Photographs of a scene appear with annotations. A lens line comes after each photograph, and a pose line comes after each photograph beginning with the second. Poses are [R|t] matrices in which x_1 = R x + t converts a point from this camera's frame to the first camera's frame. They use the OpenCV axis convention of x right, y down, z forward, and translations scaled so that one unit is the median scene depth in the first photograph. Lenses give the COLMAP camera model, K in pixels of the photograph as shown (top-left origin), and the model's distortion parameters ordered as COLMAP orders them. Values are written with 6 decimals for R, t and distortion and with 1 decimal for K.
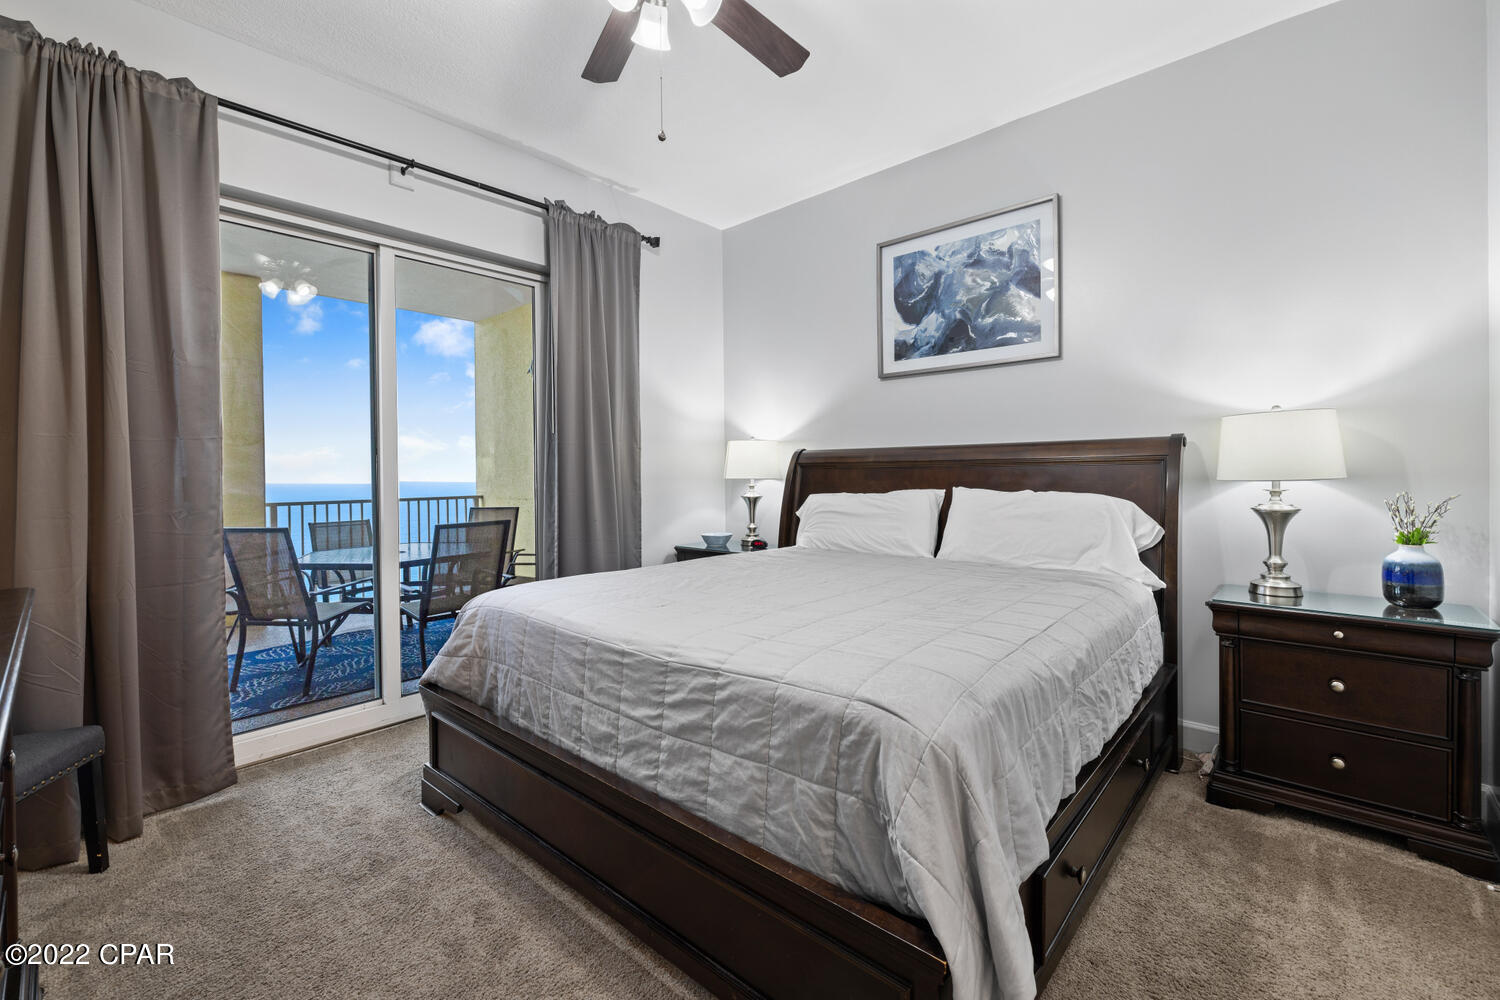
lens RADIAL K [[634.5, 0, 748.1], [0, 634.5, 485.4], [0, 0, 1]] dist [-0.000838, -0.000108]
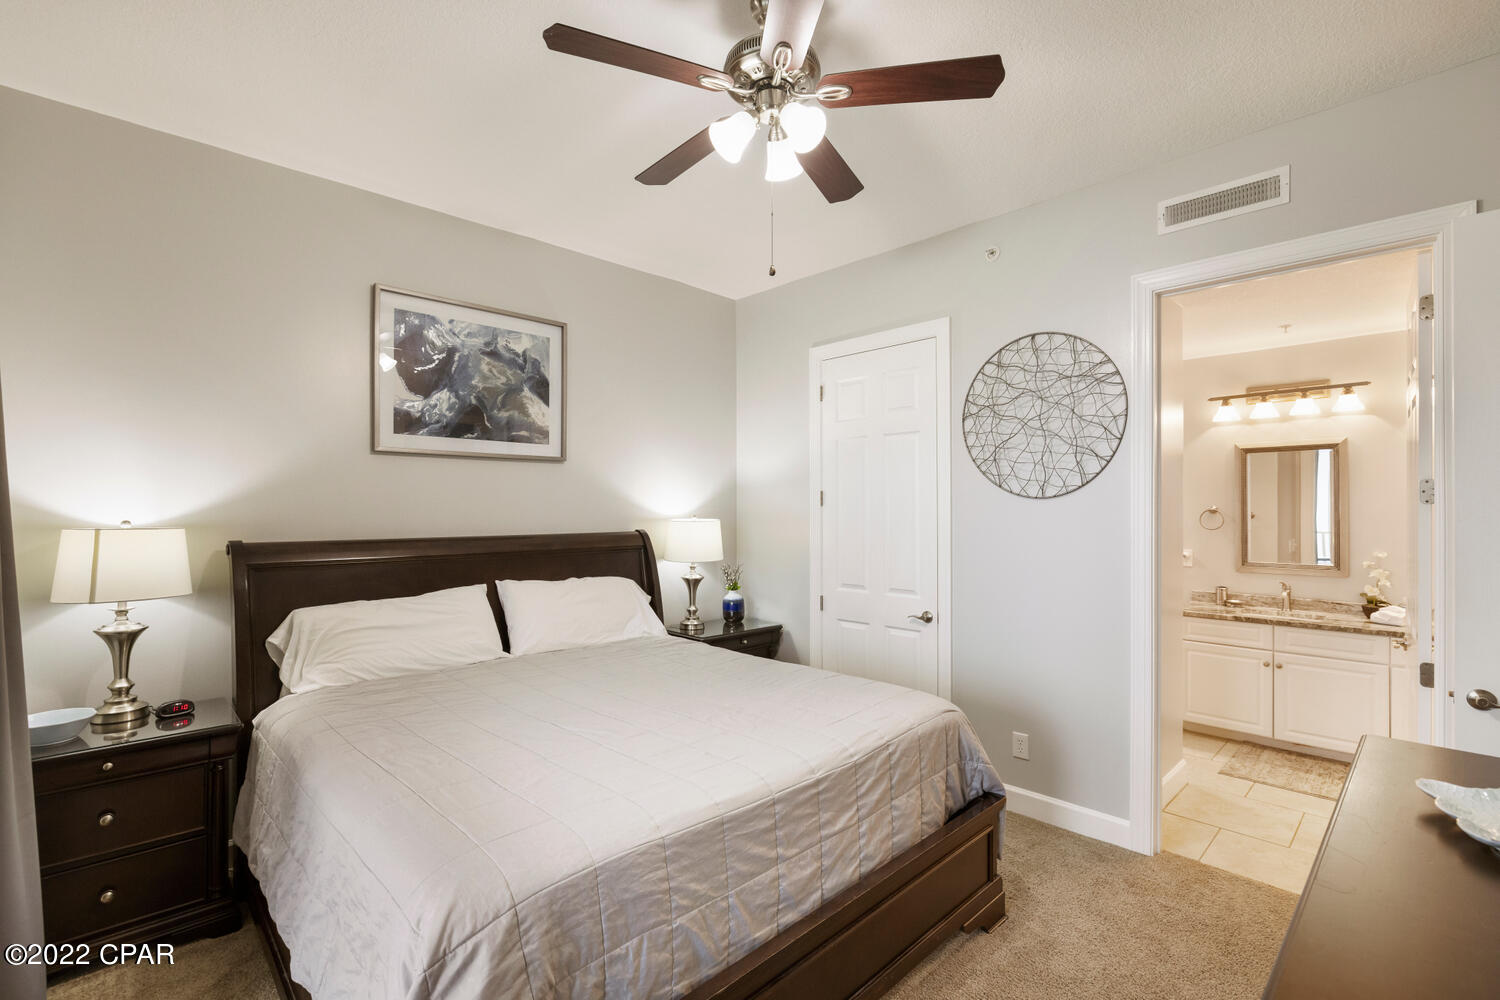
lens RADIAL K [[683.4, 0, 750.0], [0, 683.4, 500.0], [0, 0, 1]] dist [0.000065, -0.000193]
pose [[0.057226, 0.018914, 0.998182, -0.733761], [0.015402, 0.999685, -0.019825, -0.098487], [-0.998242, 0.016508, 0.056917, 0.571939]]
